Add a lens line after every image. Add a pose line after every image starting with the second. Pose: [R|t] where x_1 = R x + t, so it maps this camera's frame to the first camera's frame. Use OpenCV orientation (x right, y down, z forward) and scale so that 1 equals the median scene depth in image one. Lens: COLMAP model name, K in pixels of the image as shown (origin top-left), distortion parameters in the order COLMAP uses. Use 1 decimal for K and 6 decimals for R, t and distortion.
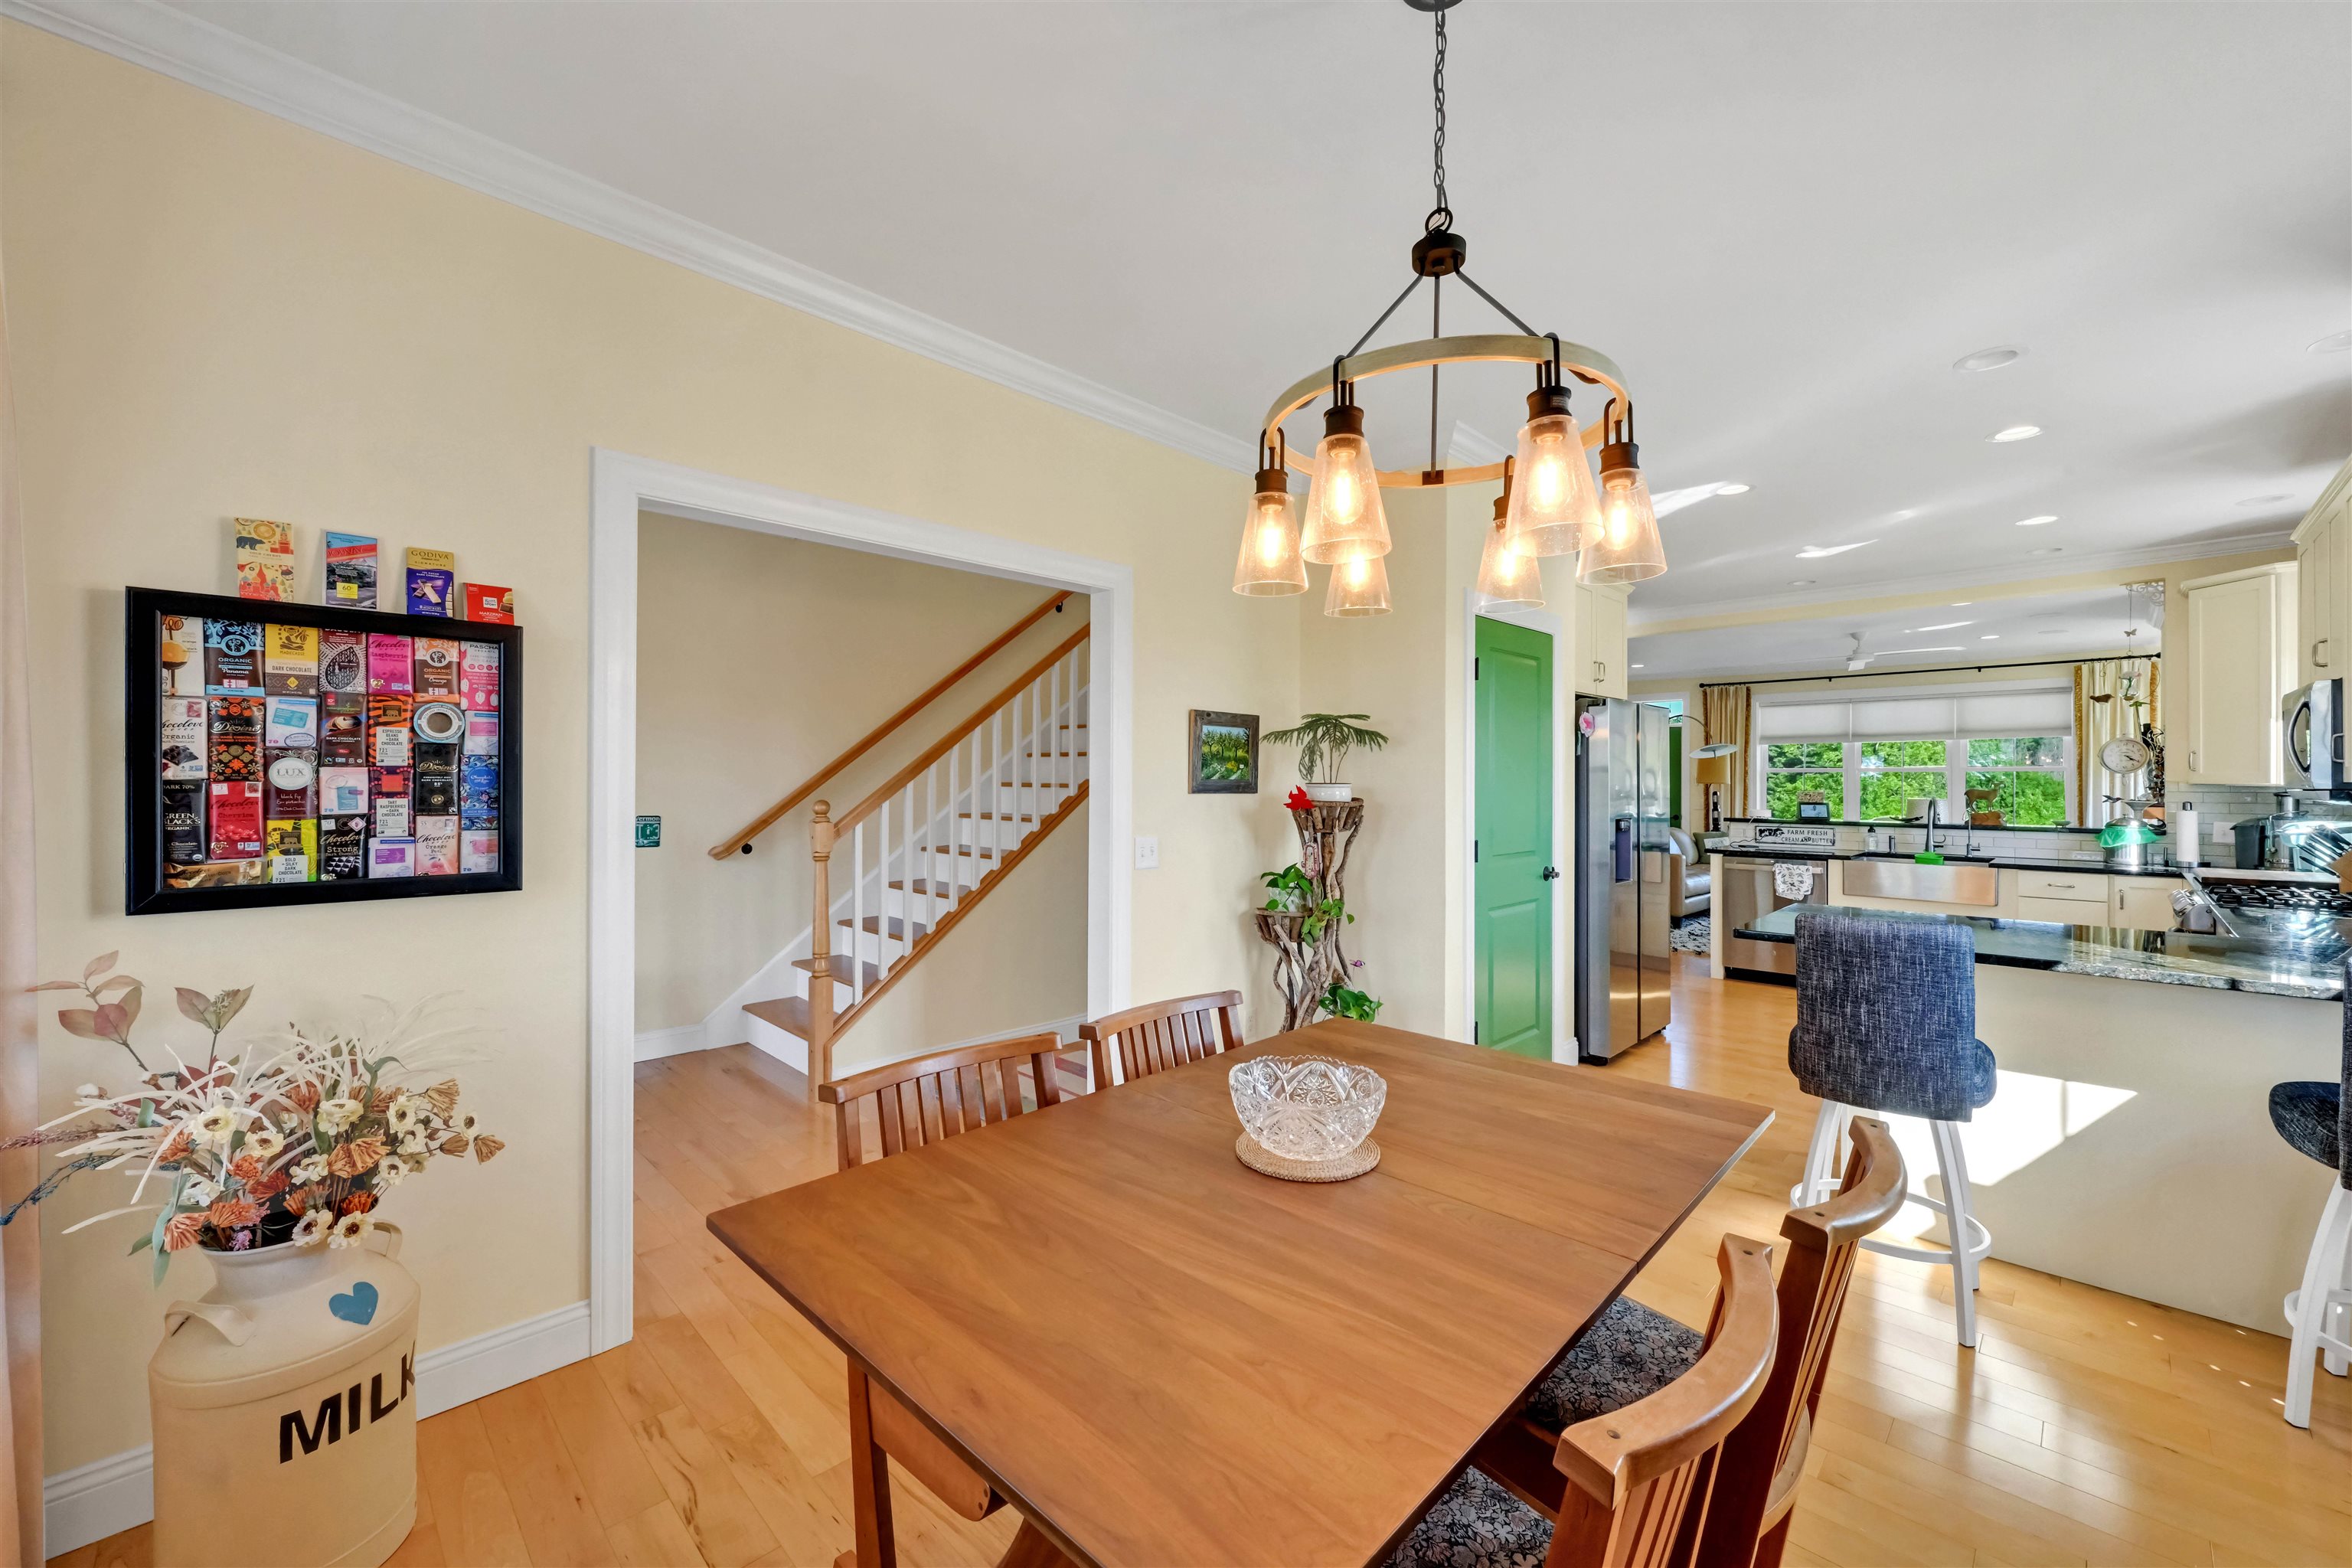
lens RADIAL K [[927.6, 0, 1182.1], [0, 927.6, 778.4], [0, 0, 1]] dist [0.000049, 0.000168]
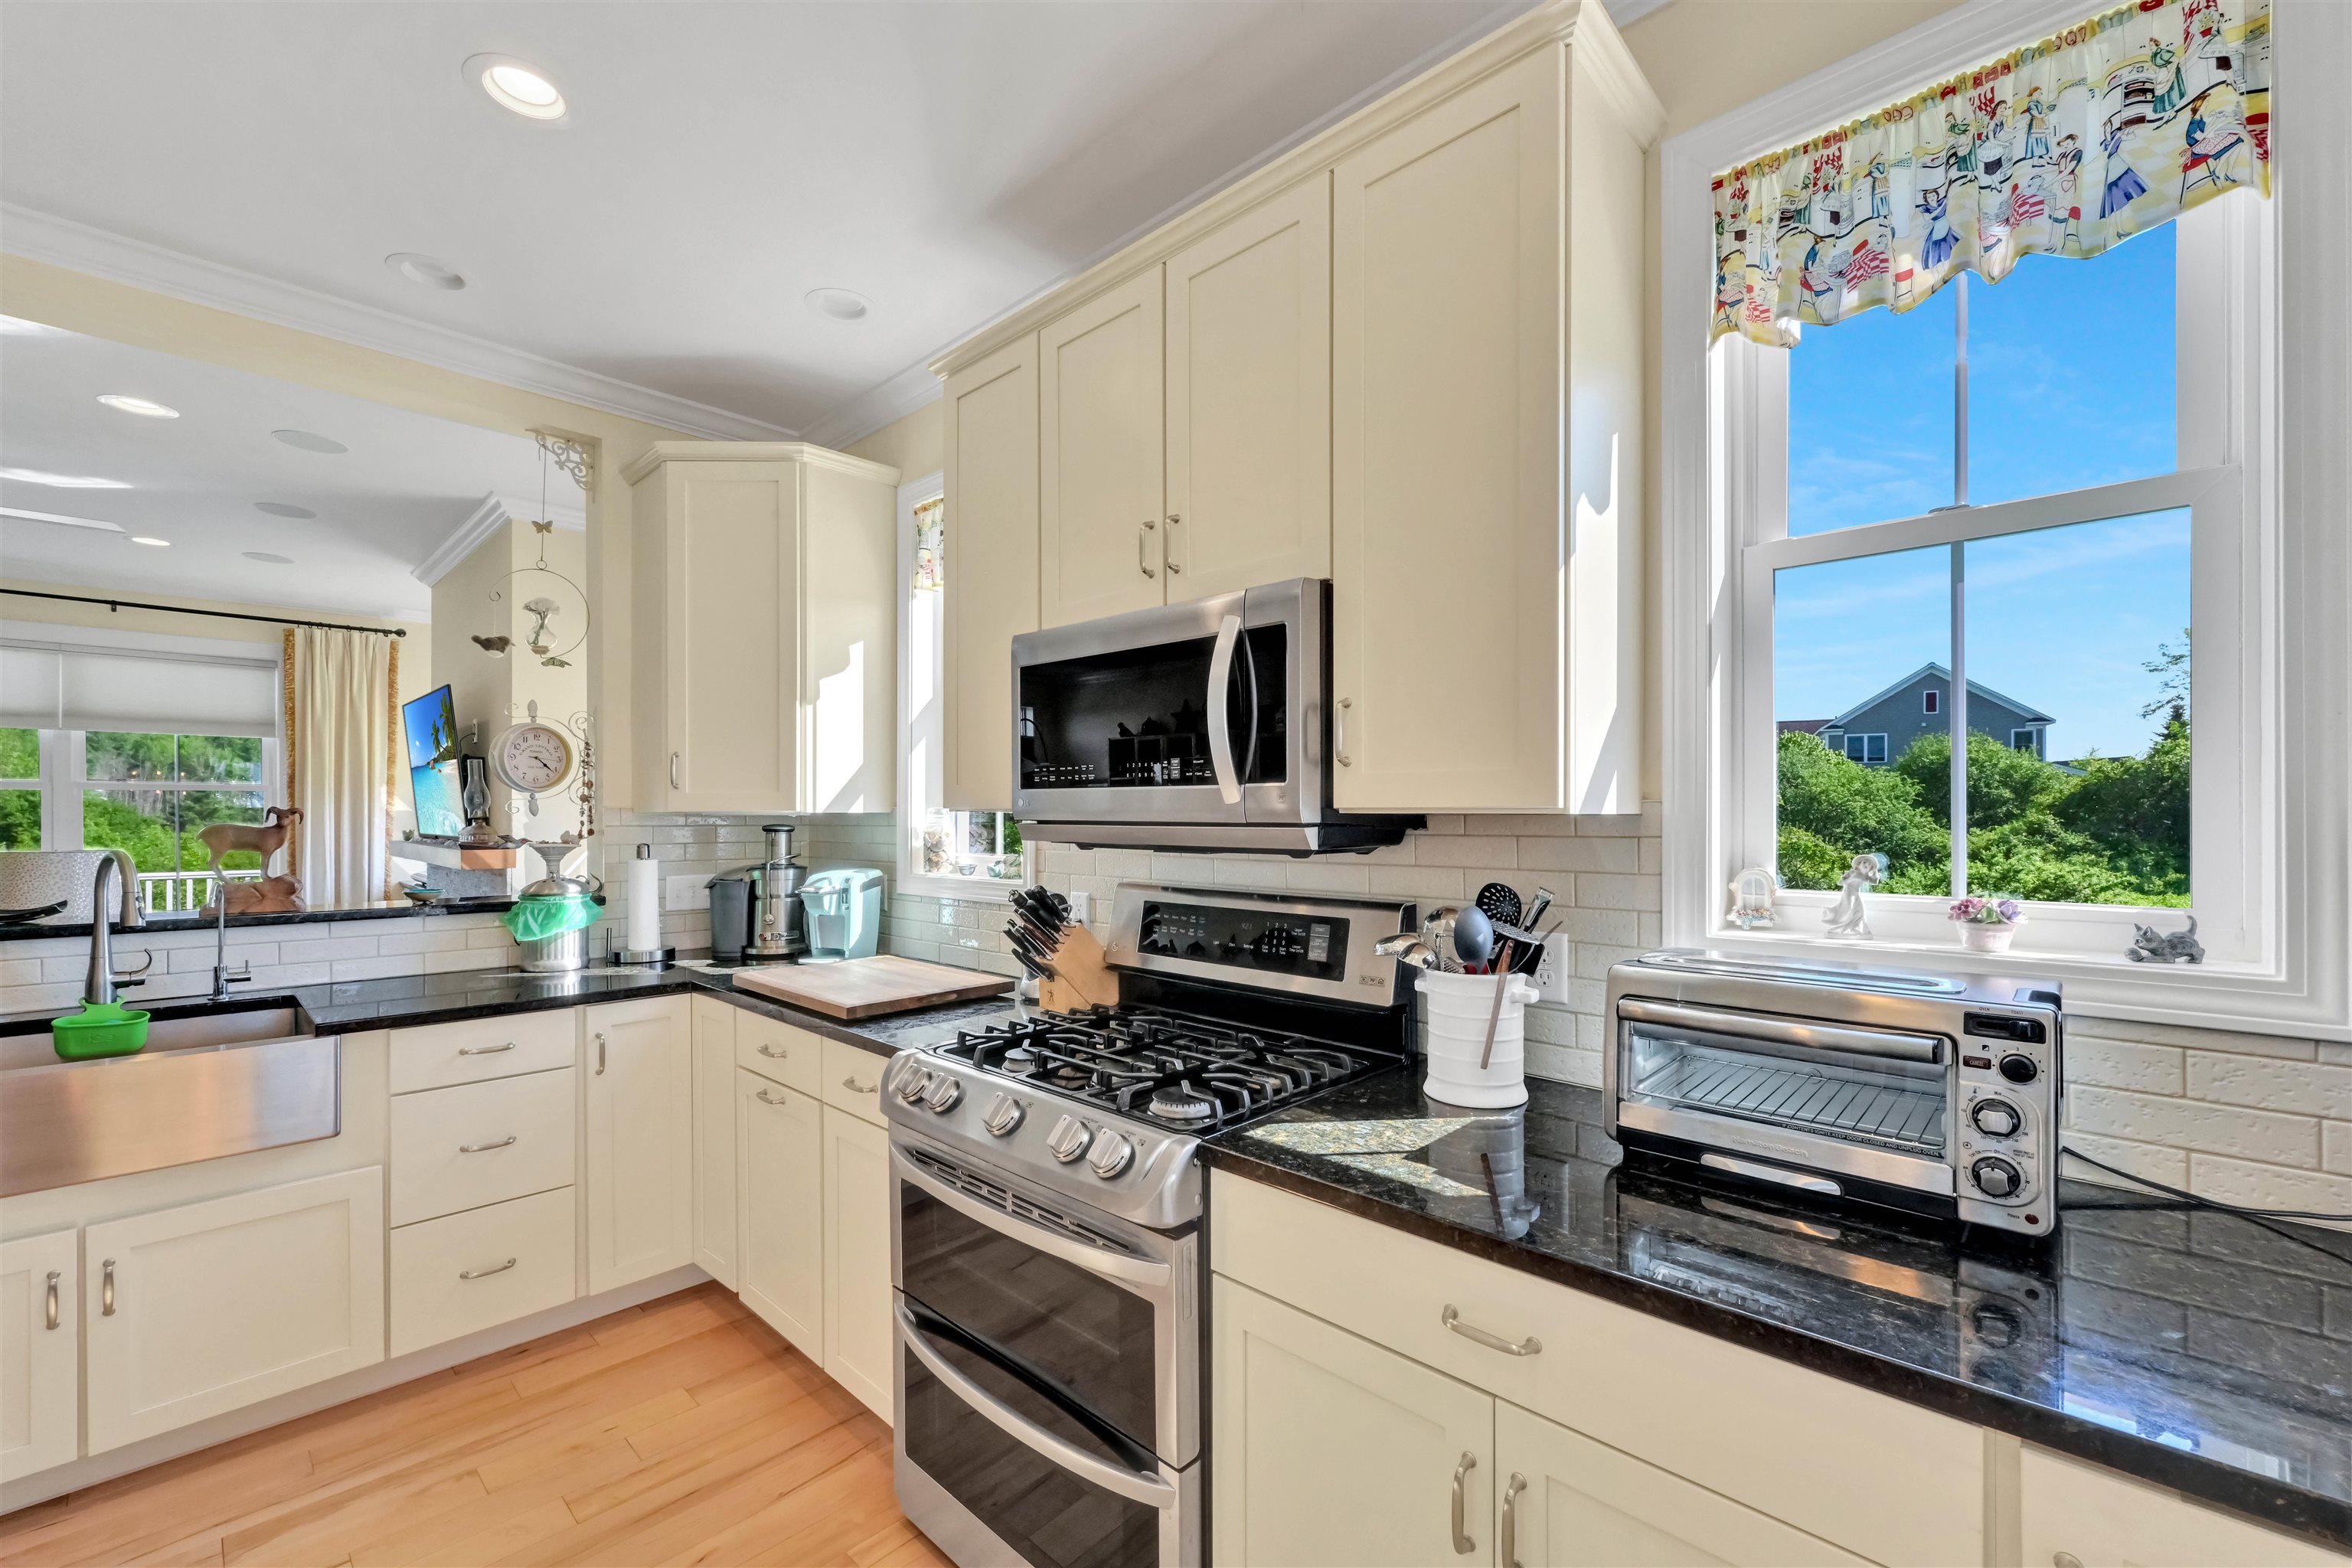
lens RADIAL K [[954.1, 0, 1177.4], [0, 954.1, 814.1], [0, 0, 1]] dist [-0.000042, -0.000160]
pose [[-0.026690, -0.001139, 0.999643, 0.519593], [-0.006031, 0.999981, 0.000978, 0.005074], [-0.999626, -0.006003, -0.026697, 0.722845]]
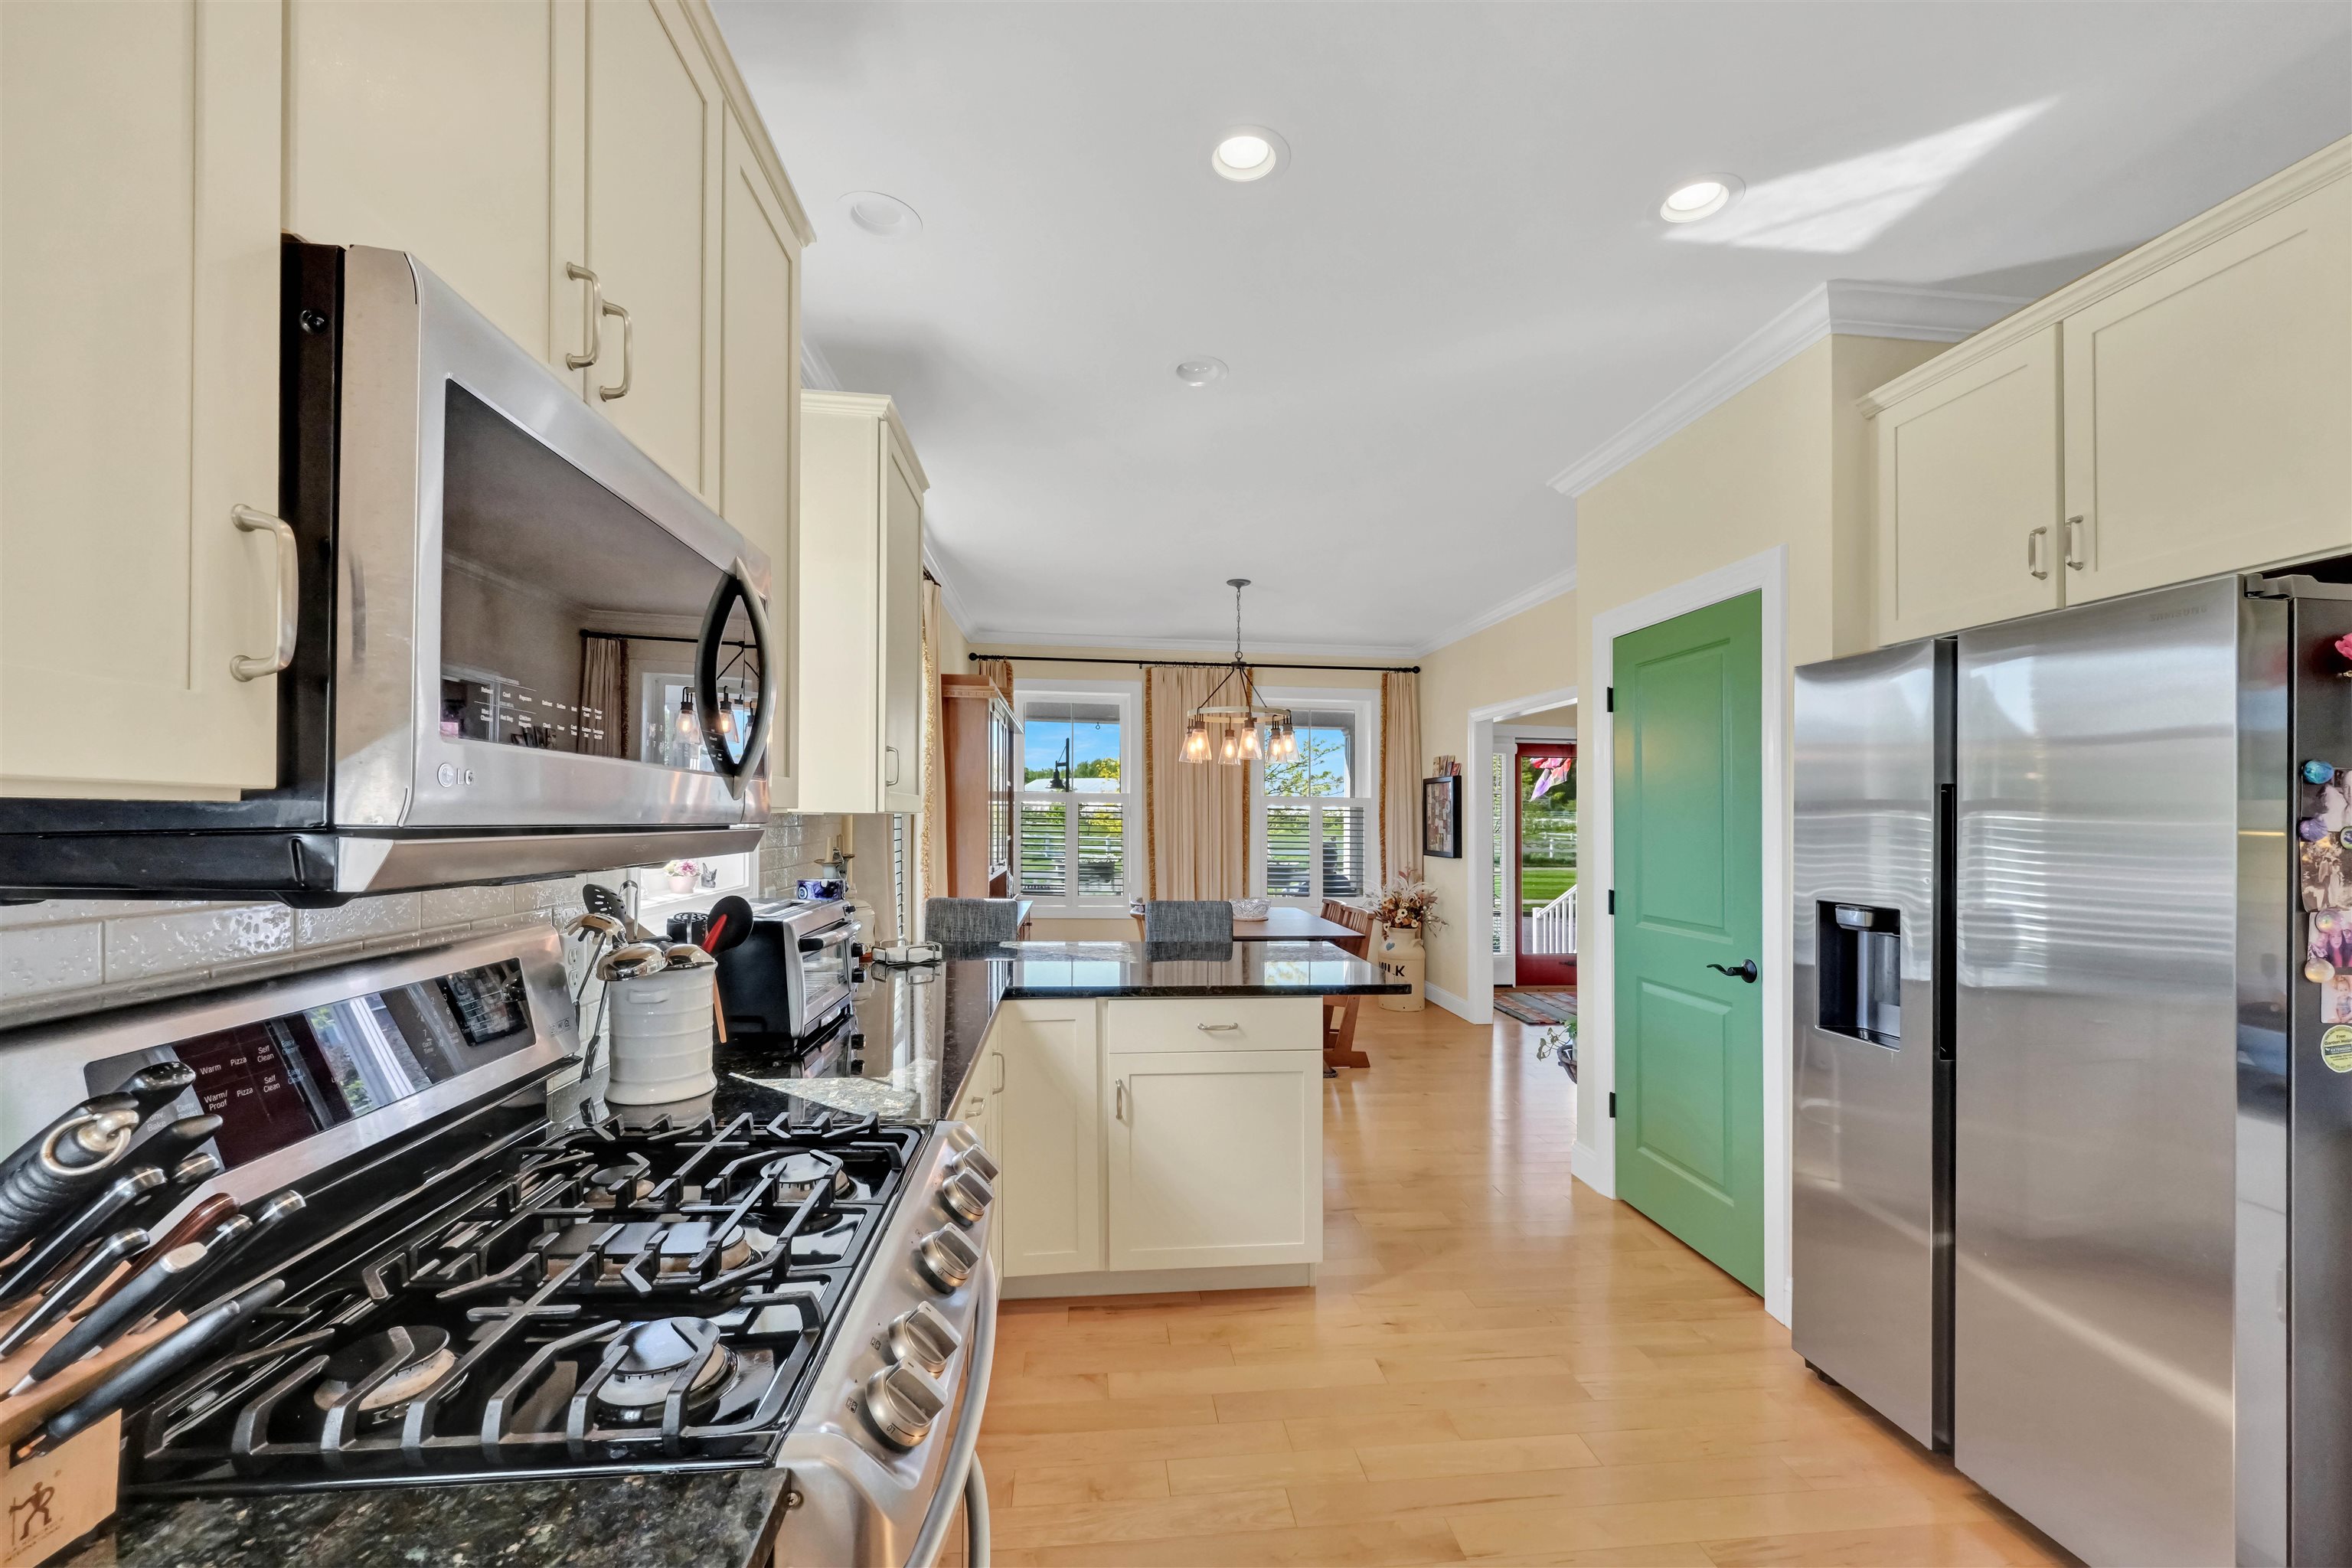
lens RADIAL K [[954.1, 0, 1177.4], [0, 954.1, 814.1], [0, 0, 1]] dist [-0.000042, -0.000160]
pose [[-0.634101, -0.016145, -0.773081, 0.990073], [-0.012463, 0.999866, -0.010659, 0.006090], [0.773149, 0.002876, -0.634217, 0.965490]]
